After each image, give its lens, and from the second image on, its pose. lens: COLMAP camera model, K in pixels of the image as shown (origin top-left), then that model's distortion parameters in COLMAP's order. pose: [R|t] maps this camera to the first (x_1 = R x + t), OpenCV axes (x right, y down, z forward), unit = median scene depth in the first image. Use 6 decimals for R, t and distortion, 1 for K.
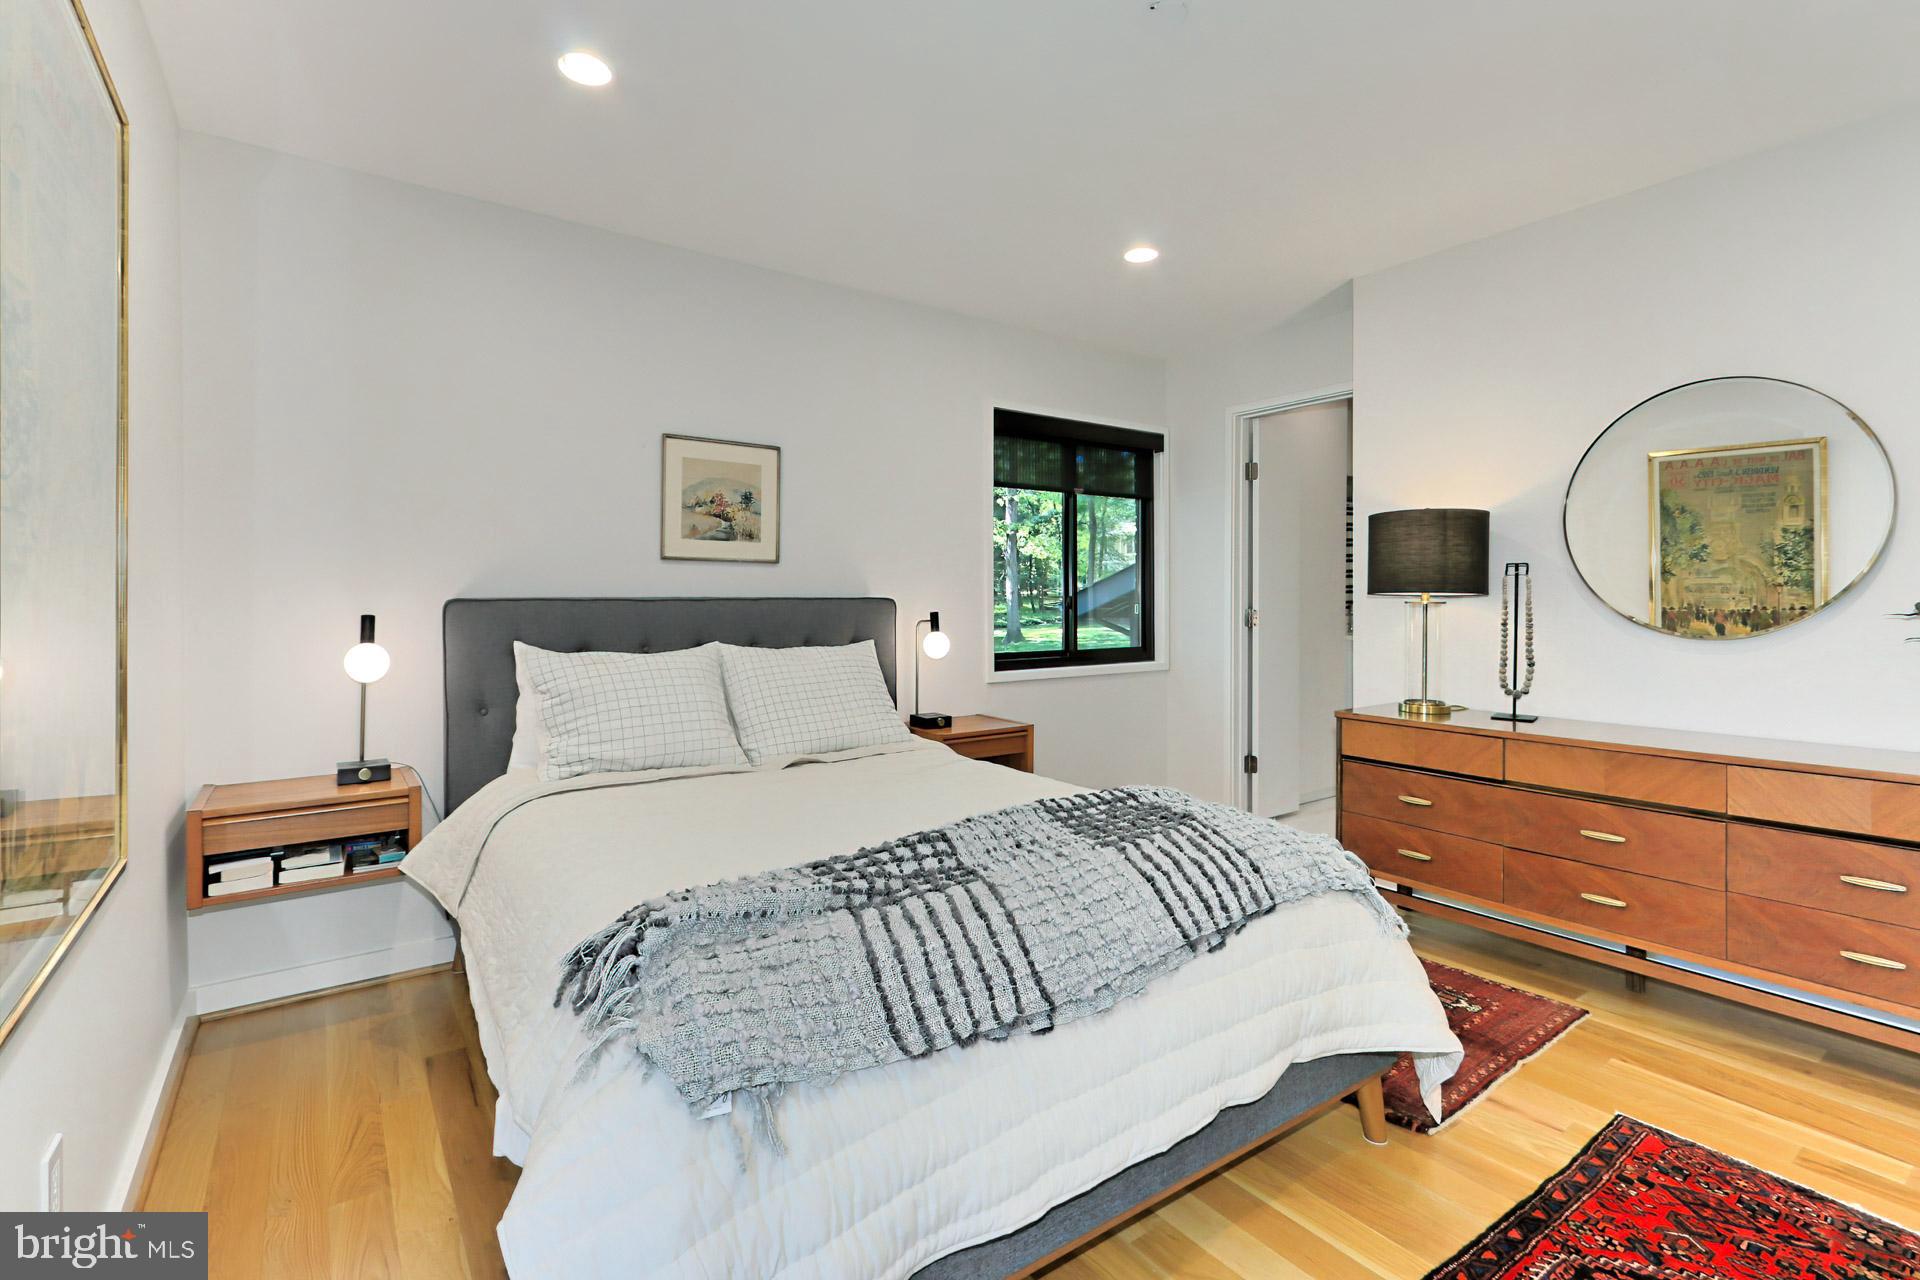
lens RADIAL K [[892.1, 0, 952.1], [0, 892.1, 603.7], [0, 0, 1]] dist [0.000981, 0.000106]
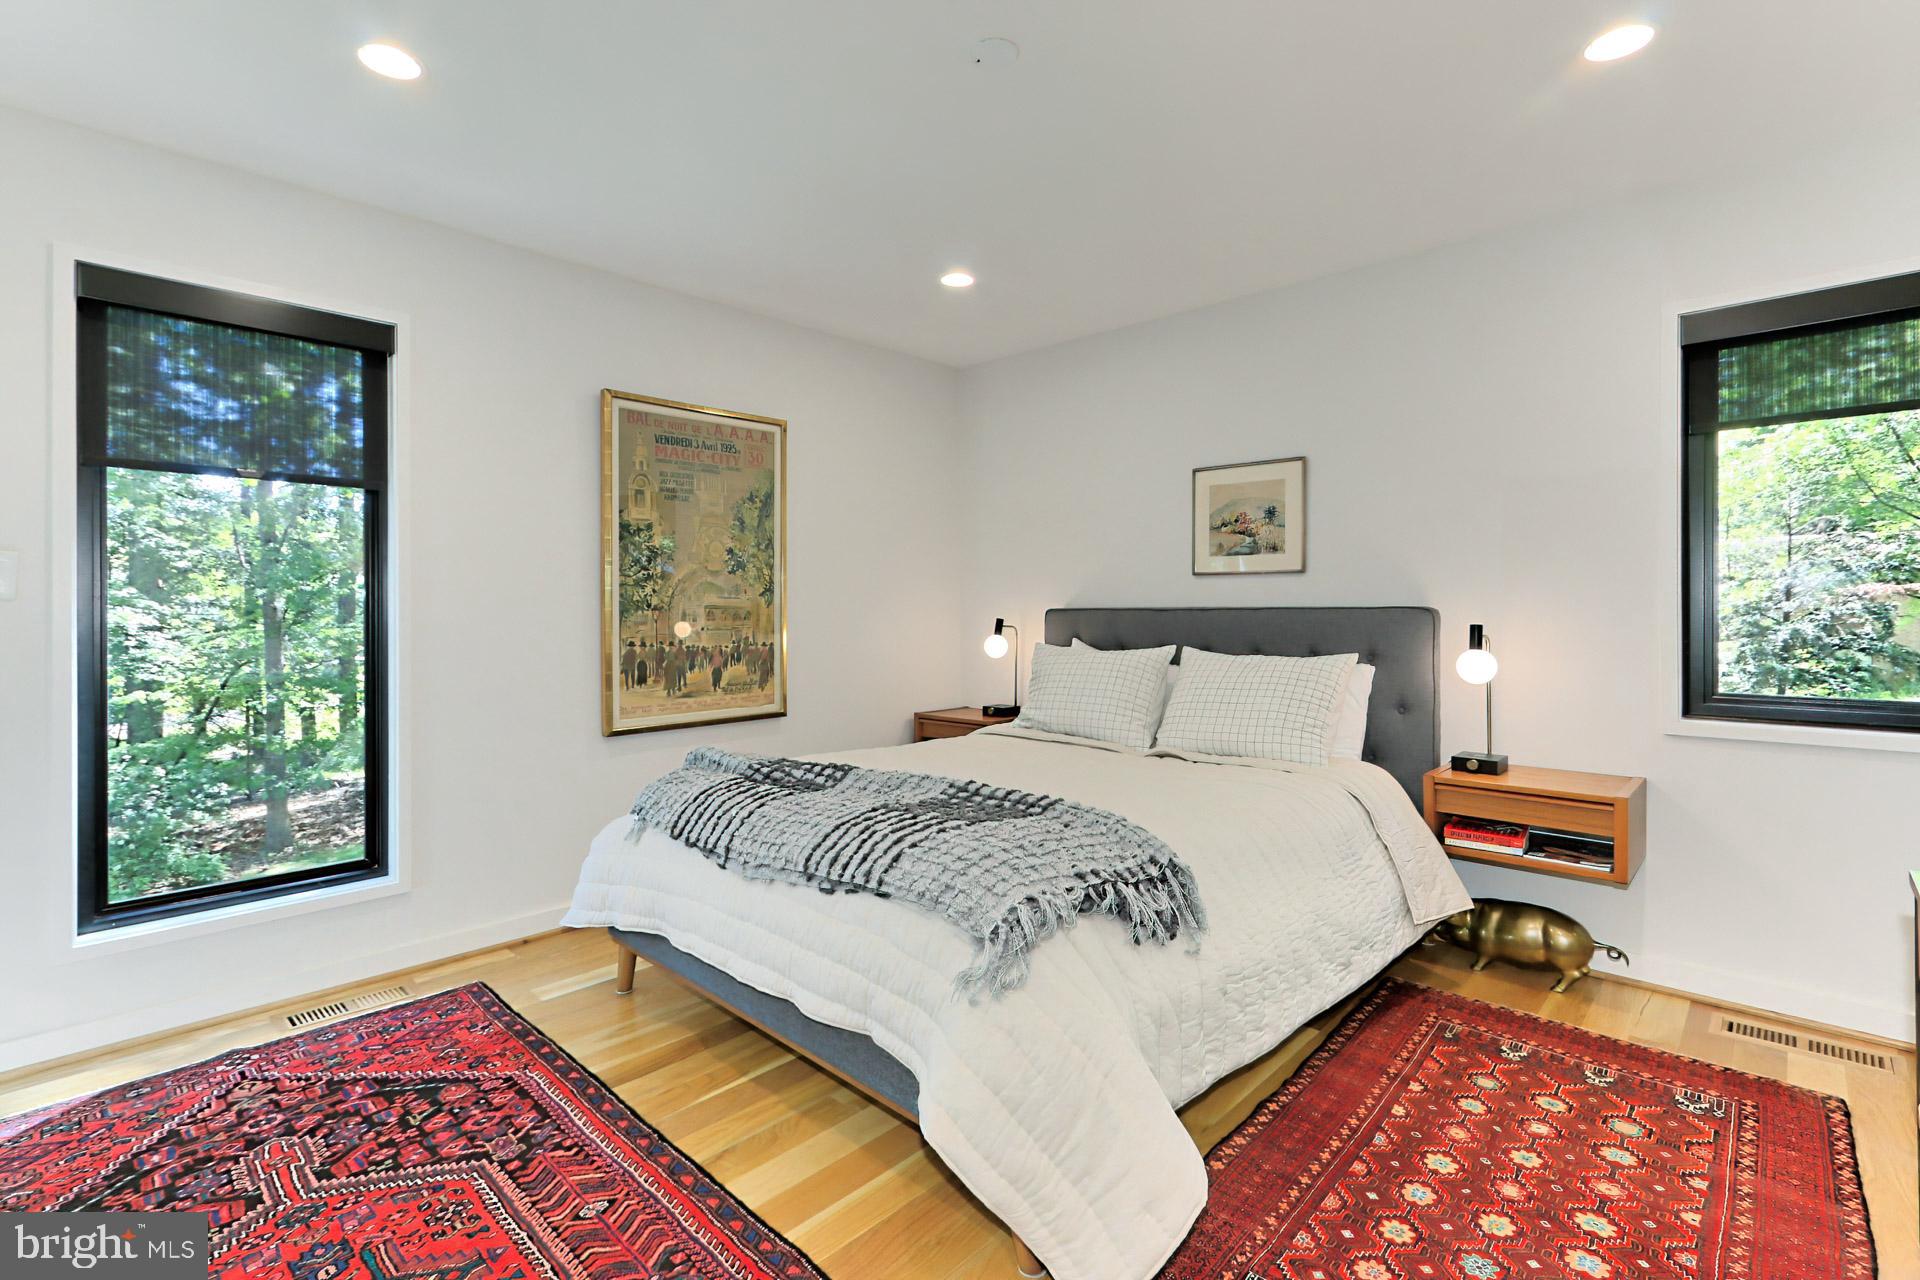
lens RADIAL K [[871.2, 0, 957.4], [0, 871.2, 618.6], [0, 0, 1]] dist [-0.027135, 0.000018]
pose [[0.184674, 0.007122, -0.982774, 0.741545], [-0.003452, 0.999972, 0.006598, 0.001013], [0.982794, 0.002174, 0.184693, 0.472257]]
